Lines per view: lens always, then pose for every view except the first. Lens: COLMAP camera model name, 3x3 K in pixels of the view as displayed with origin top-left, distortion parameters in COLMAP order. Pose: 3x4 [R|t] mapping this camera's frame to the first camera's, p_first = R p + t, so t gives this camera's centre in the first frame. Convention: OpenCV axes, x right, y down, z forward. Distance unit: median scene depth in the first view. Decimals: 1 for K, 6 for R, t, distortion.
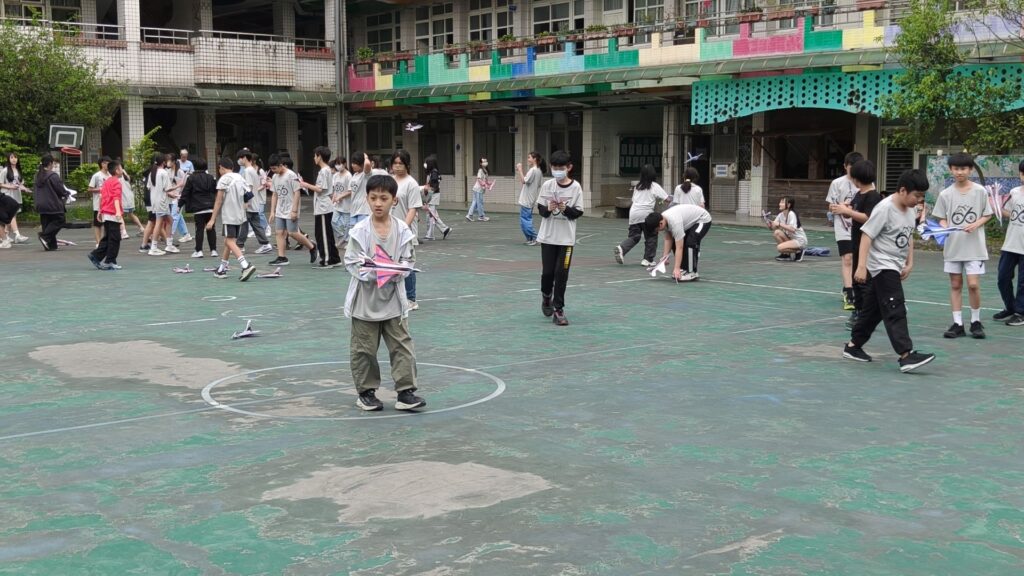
lens RADIAL K [[1340.8, 0, 511.8], [0, 1340.8, 286.7], [0, 0, 1]] dist [0.037963, 0.000000]
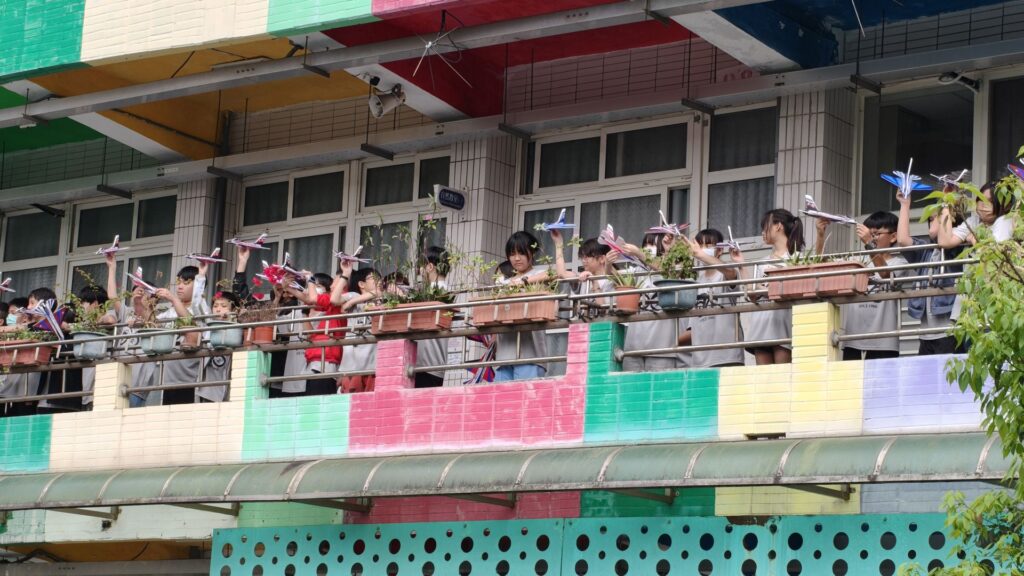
lens RADIAL K [[2714.1, 0, 511.4], [0, 2714.1, 289.5], [0, 0, 1]] dist [0.017612, 0.000000]
pose [[0.982933, 0.083857, 0.163740, 0.101591], [-0.037700, 0.962994, -0.266872, -0.049978], [-0.180060, 0.256144, 0.949720, 0.433878]]
